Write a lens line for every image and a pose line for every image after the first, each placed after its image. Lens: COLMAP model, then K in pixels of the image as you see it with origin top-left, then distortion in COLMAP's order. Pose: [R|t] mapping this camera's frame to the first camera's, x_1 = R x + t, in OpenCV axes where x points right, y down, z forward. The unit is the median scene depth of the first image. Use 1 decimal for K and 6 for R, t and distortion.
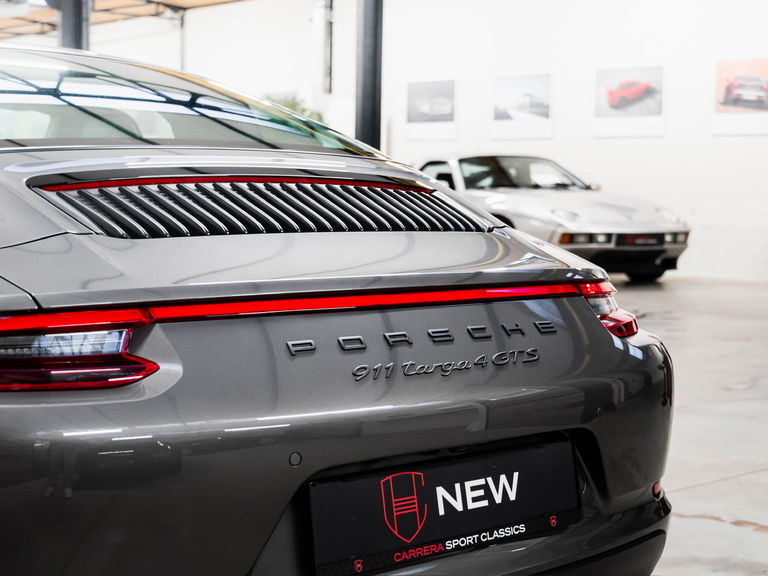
lens RADIAL K [[1296.6, 0, 384.0], [0, 1296.6, 288.0], [0, 0, 1]] dist [-0.018778, 0.033589]
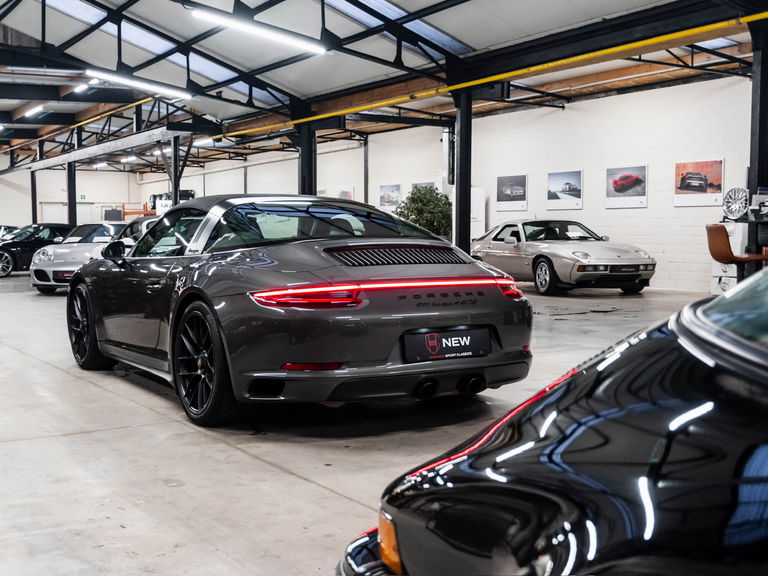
lens RADIAL K [[880.7, 0, 384.0], [0, 880.7, 288.0], [0, 0, 1]] dist [0.002261, 0.009413]
pose [[0.991120, -0.006170, -0.132828, 0.030129], [0.003614, 0.999804, -0.019476, 0.009985], [0.132923, 0.018823, 0.990948, -0.202242]]
